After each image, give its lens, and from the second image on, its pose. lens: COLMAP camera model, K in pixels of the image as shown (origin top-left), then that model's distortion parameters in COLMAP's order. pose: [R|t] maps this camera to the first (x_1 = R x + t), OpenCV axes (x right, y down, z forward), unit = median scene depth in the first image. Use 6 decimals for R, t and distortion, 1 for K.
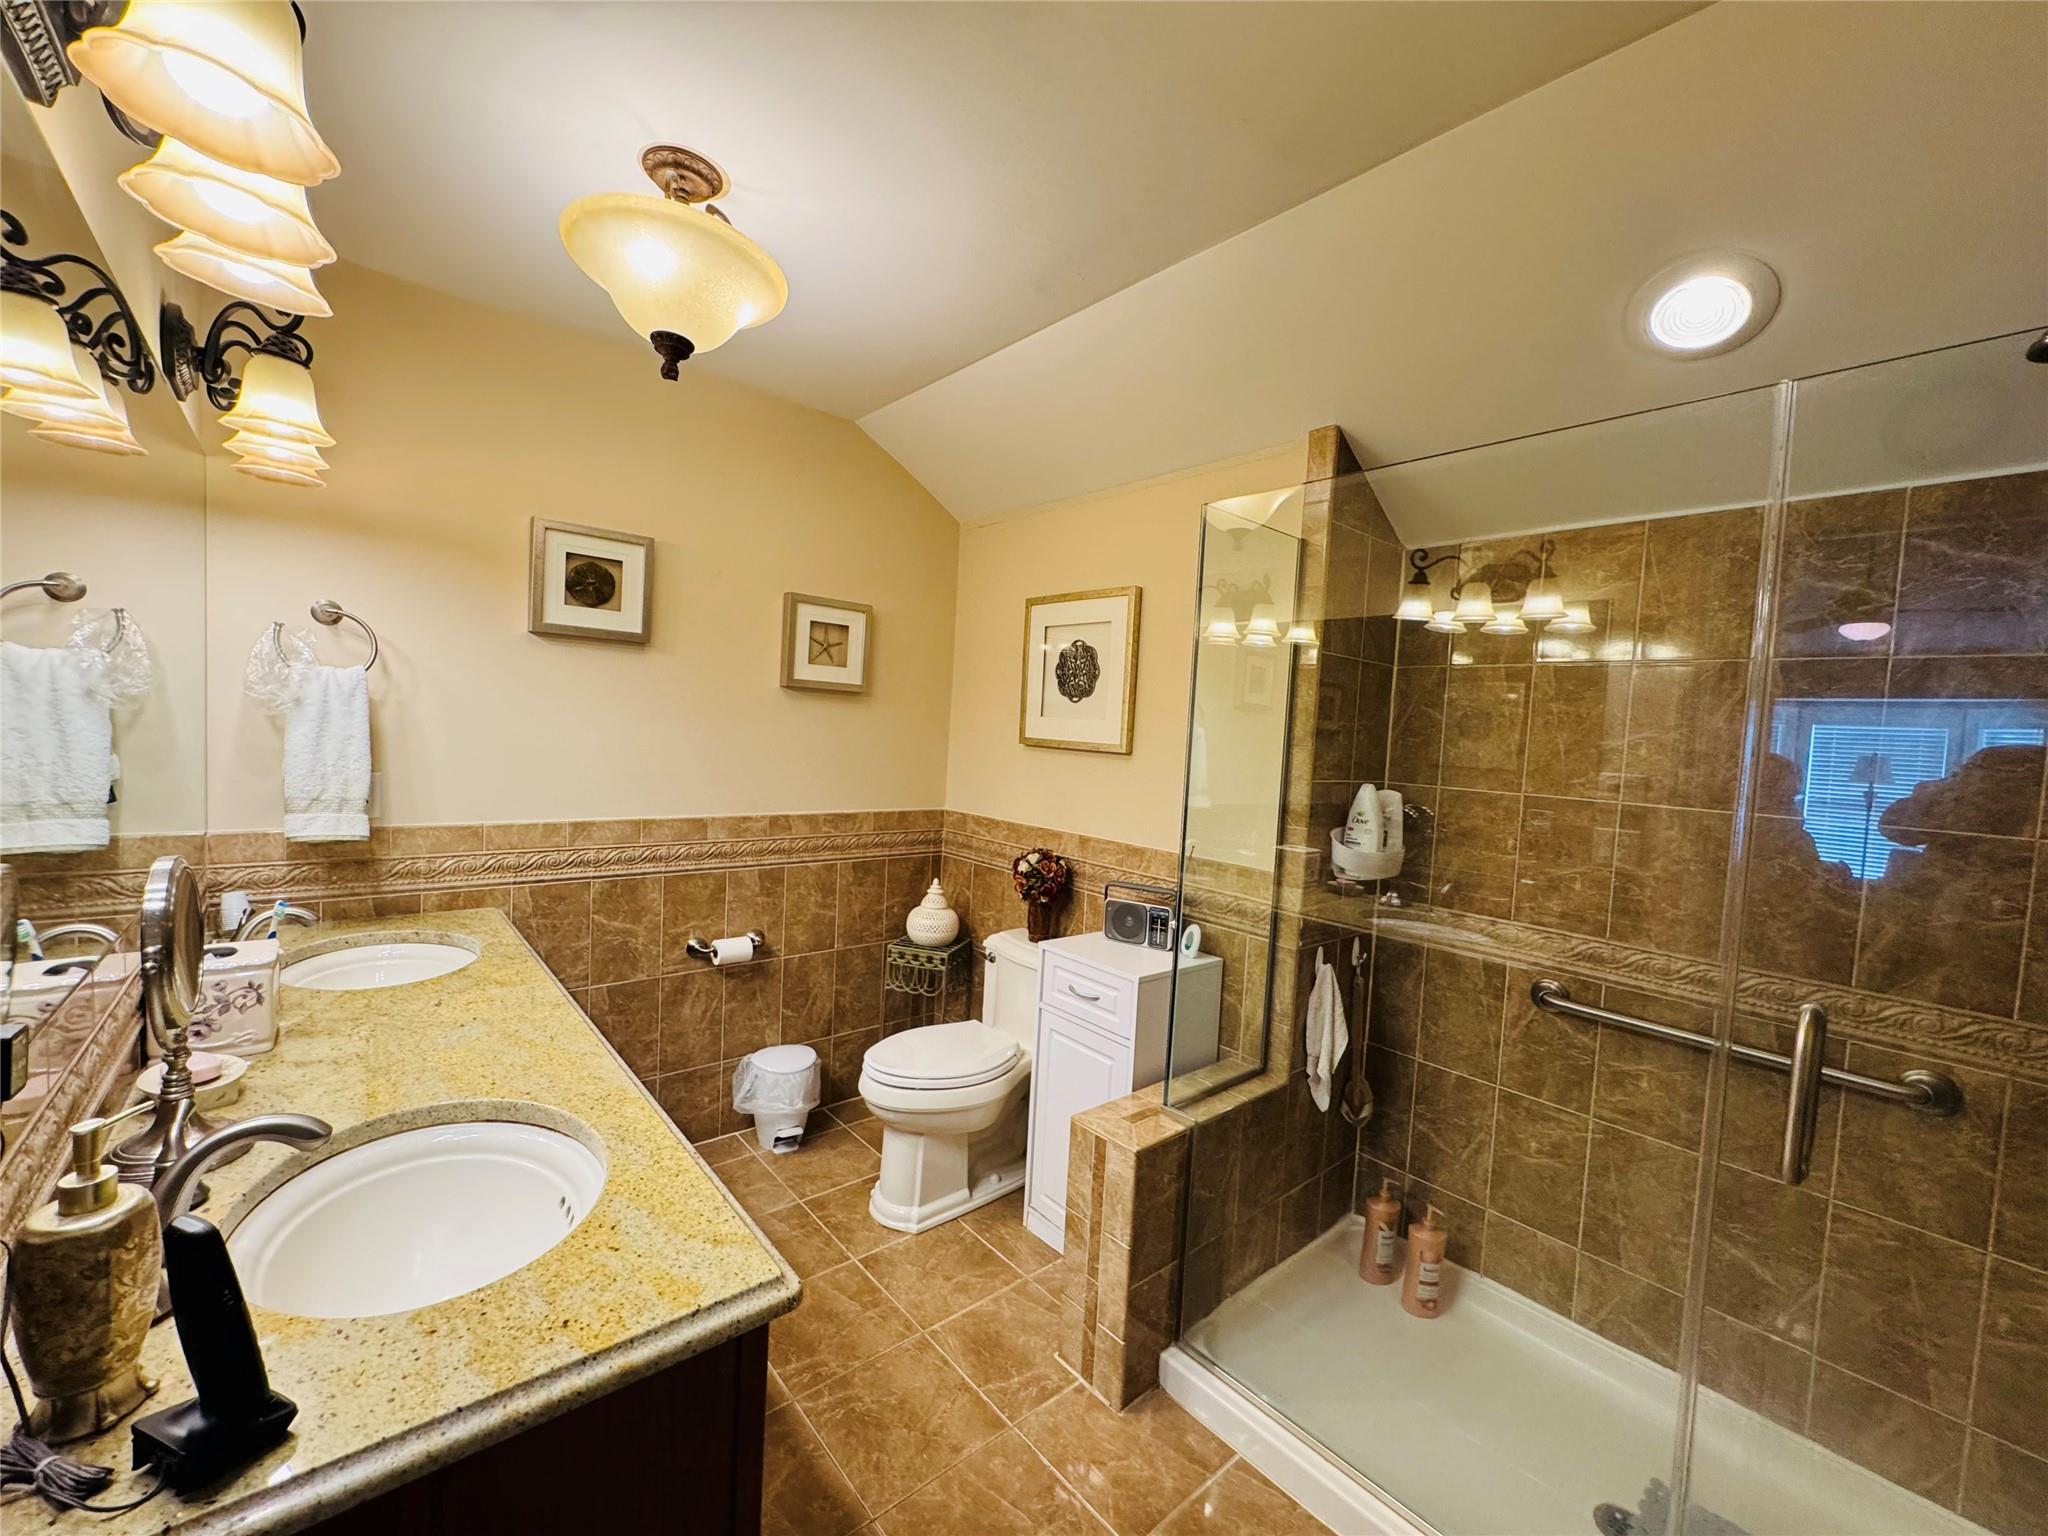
lens RADIAL K [[821.7, 0, 1029.1], [0, 821.7, 769.0], [0, 0, 1]] dist [-0.004734, 0.000919]
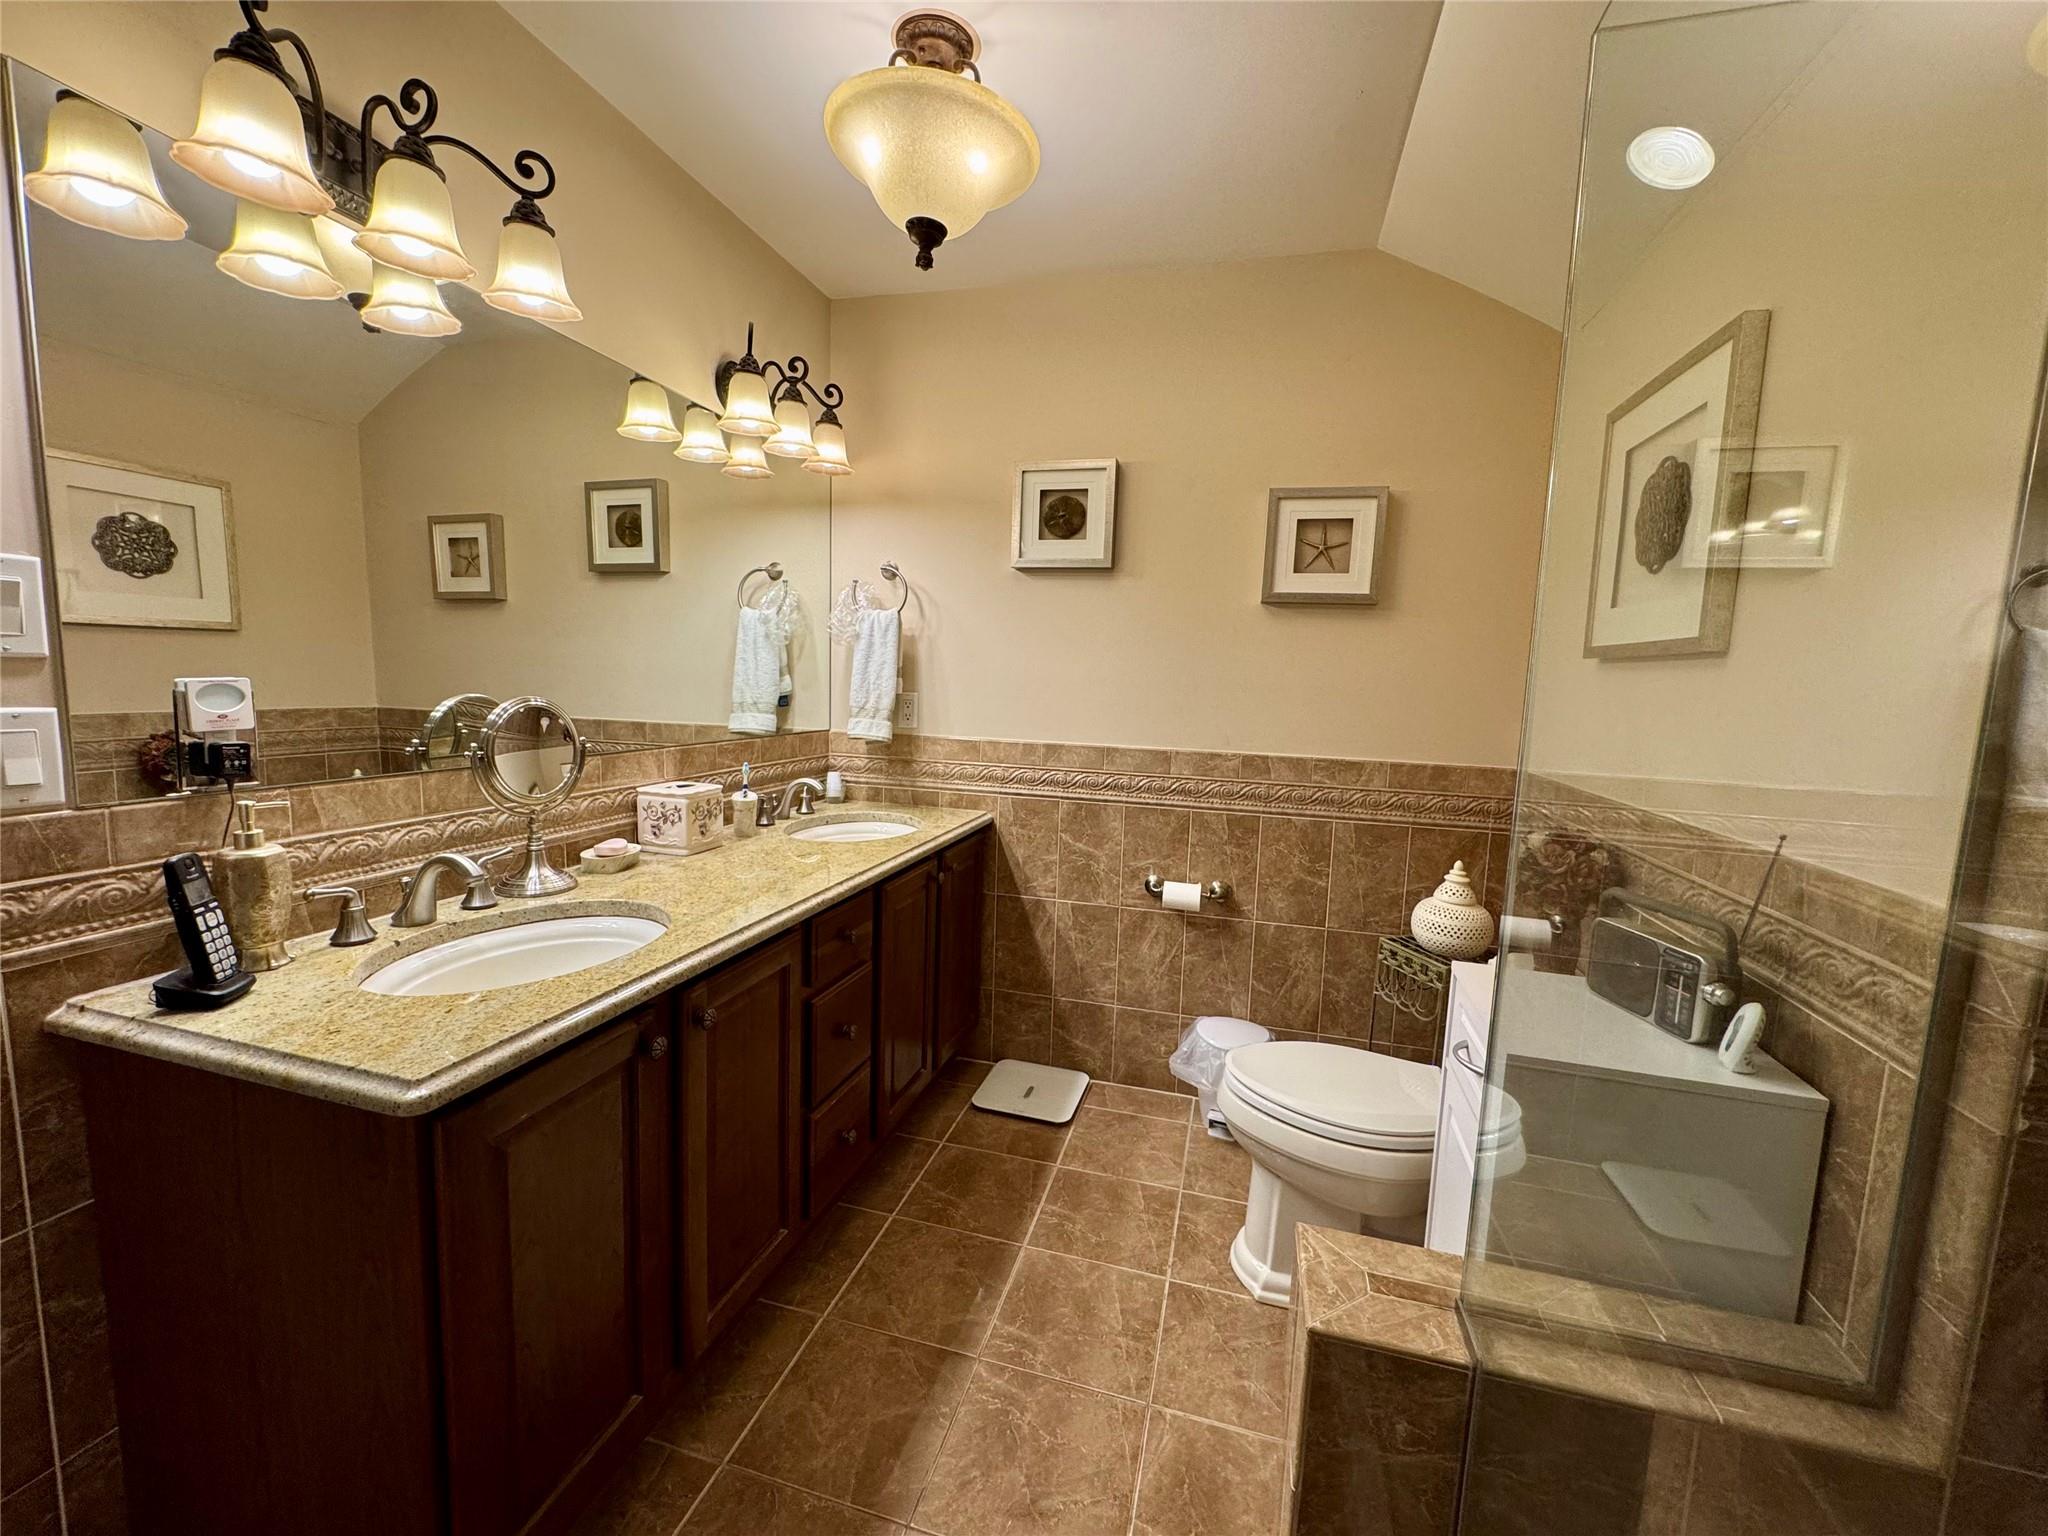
lens RADIAL K [[821.7, 0, 1021.4], [0, 821.7, 770.2], [0, 0, 1]] dist [-0.004734, 0.000919]
pose [[0.547039, 0.060990, -0.834883, 0.307124], [-0.047991, 0.997987, 0.041460, 0.052412], [0.835731, 0.017387, 0.548864, 0.353057]]
